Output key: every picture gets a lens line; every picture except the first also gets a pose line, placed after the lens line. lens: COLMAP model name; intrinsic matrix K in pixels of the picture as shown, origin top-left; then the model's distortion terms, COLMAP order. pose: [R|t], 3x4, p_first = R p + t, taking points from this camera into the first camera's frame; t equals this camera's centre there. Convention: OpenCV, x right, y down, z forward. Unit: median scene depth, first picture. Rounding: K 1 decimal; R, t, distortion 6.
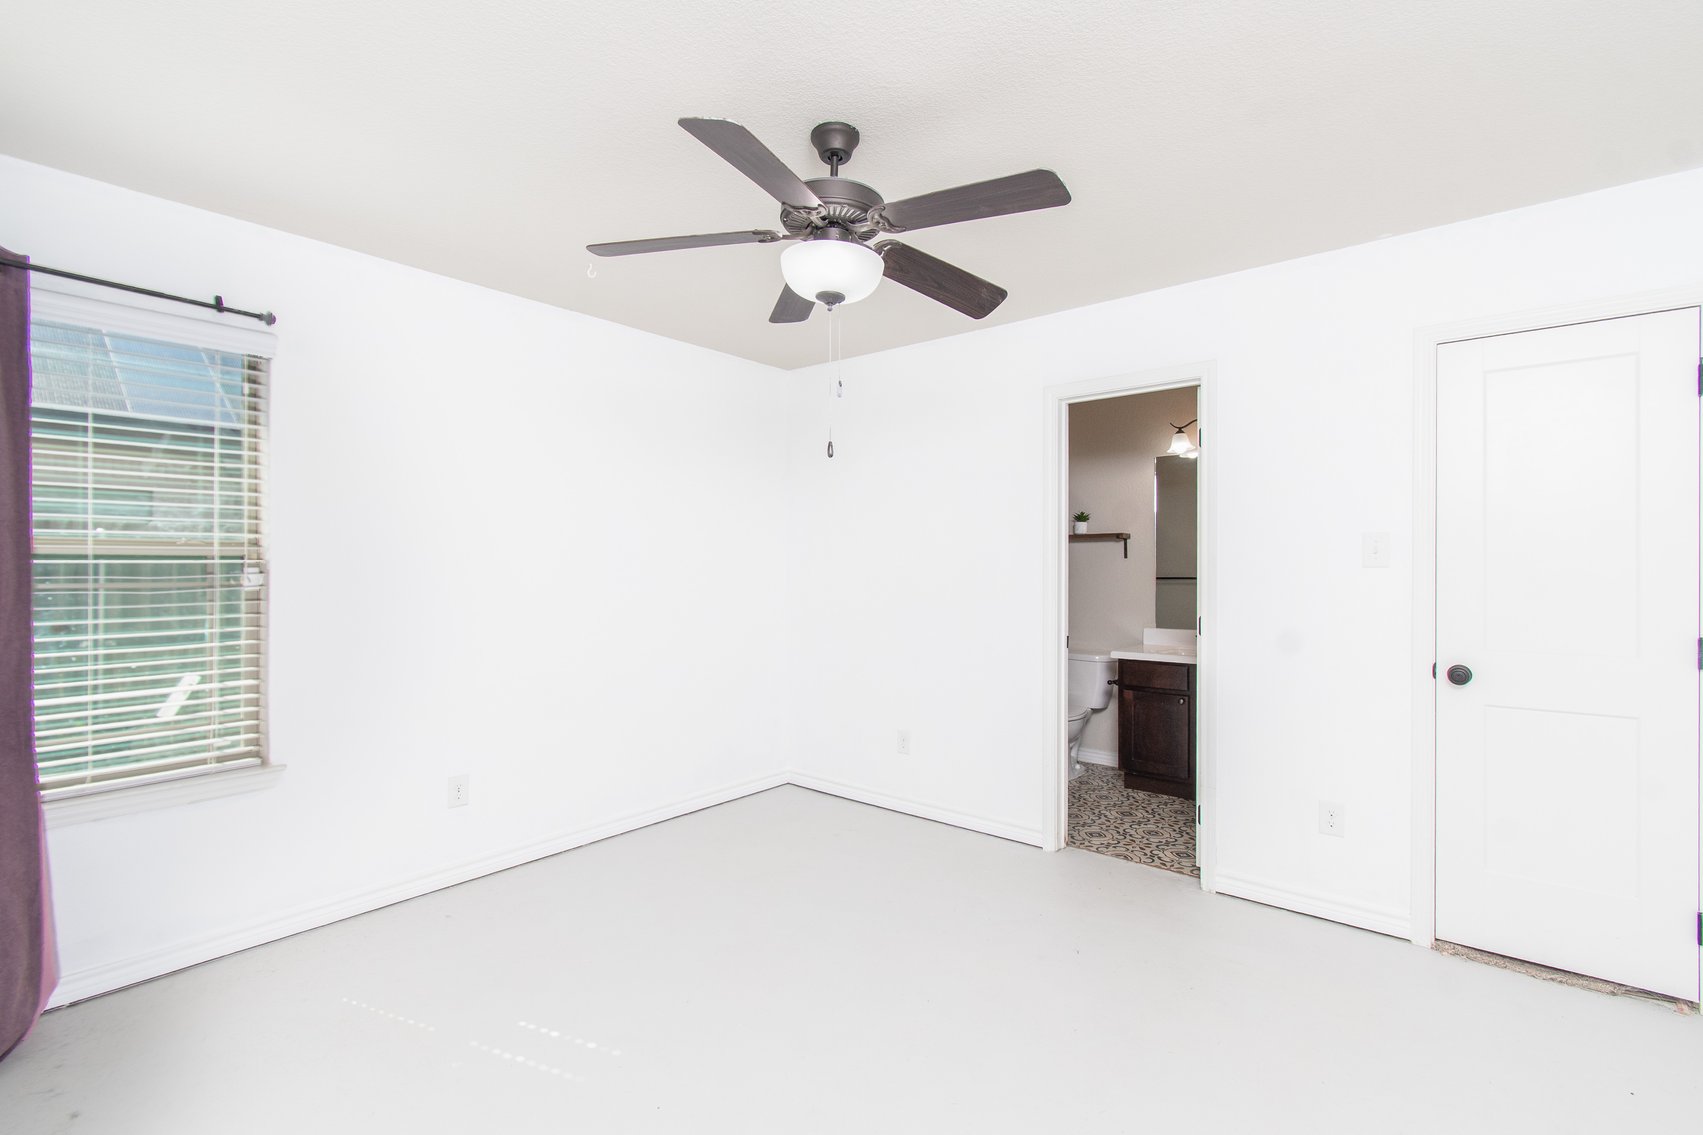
lens RADIAL K [[749.8, 0, 856.8], [0, 749.8, 574.1], [0, 0, 1]] dist [-0.000041, -0.000626]
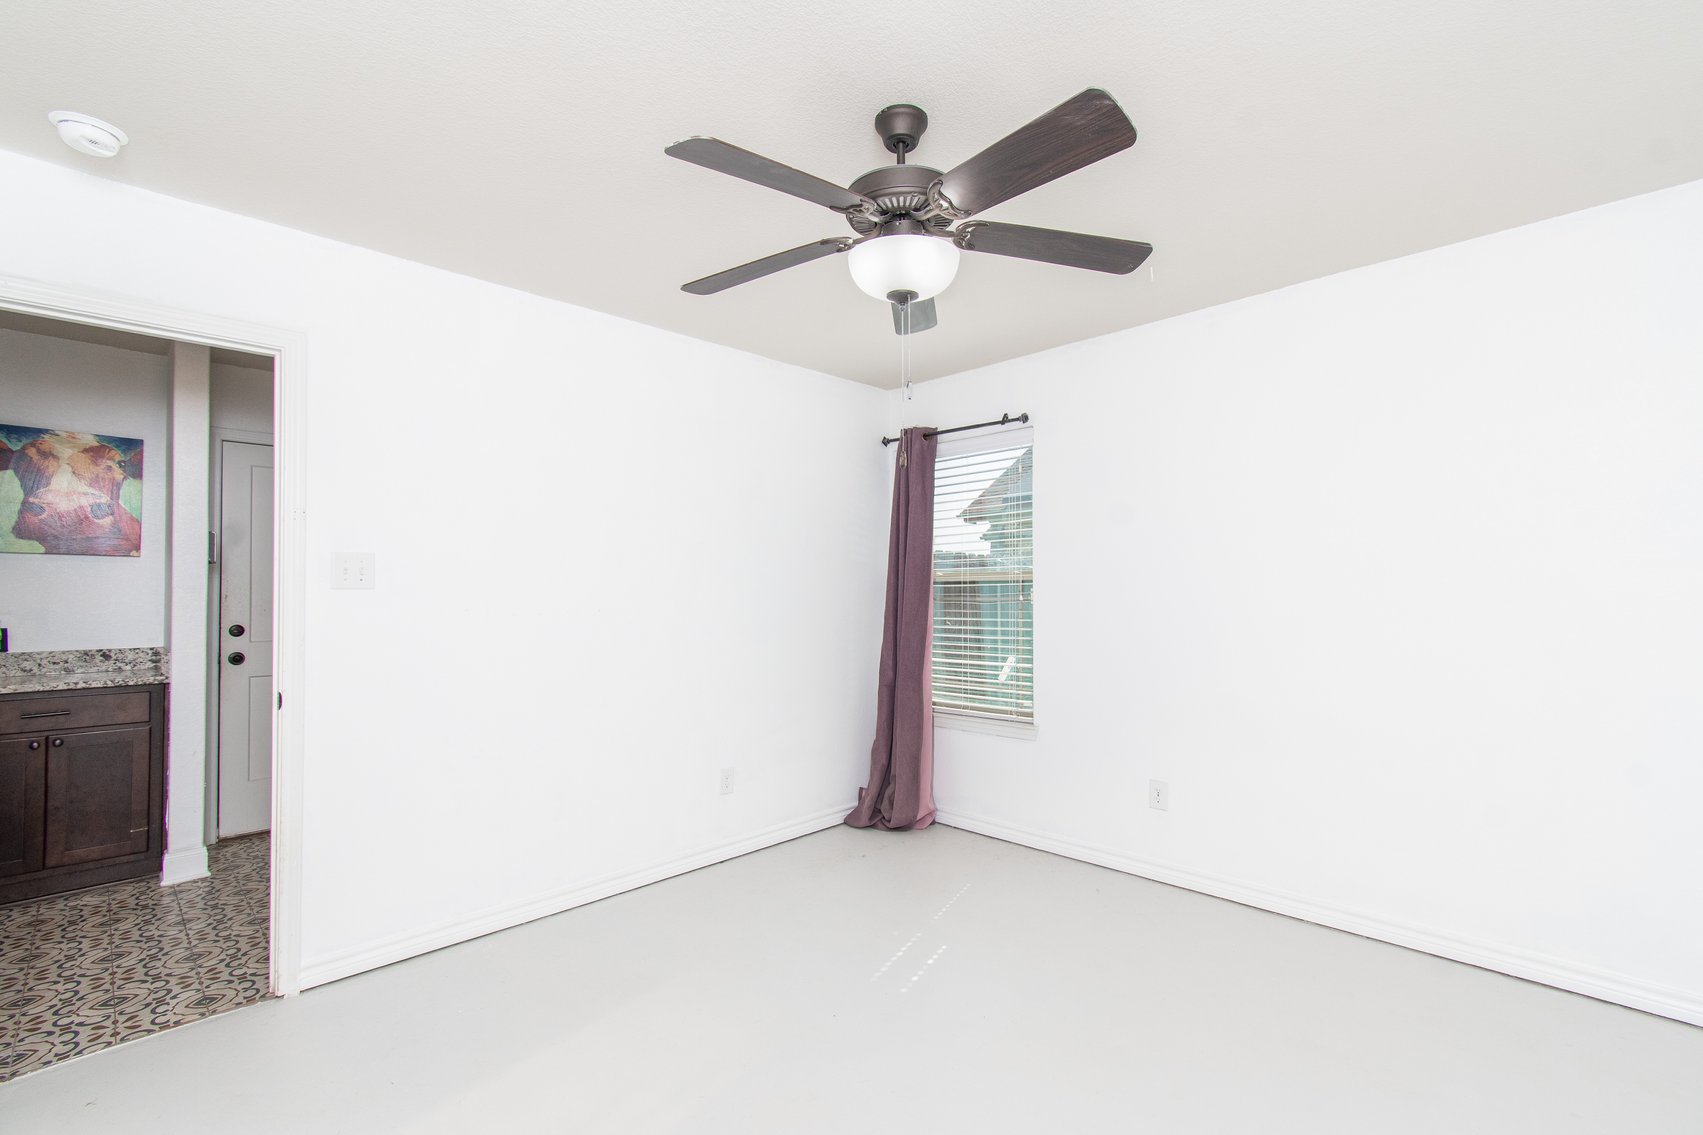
lens RADIAL K [[749.8, 0, 856.8], [0, 749.8, 574.1], [0, 0, 1]] dist [-0.000041, -0.000626]
pose [[-0.083903, -0.021322, -0.996246, 0.716750], [0.005492, 0.999746, -0.021860, -0.005173], [0.996459, -0.007306, -0.083765, 0.824129]]
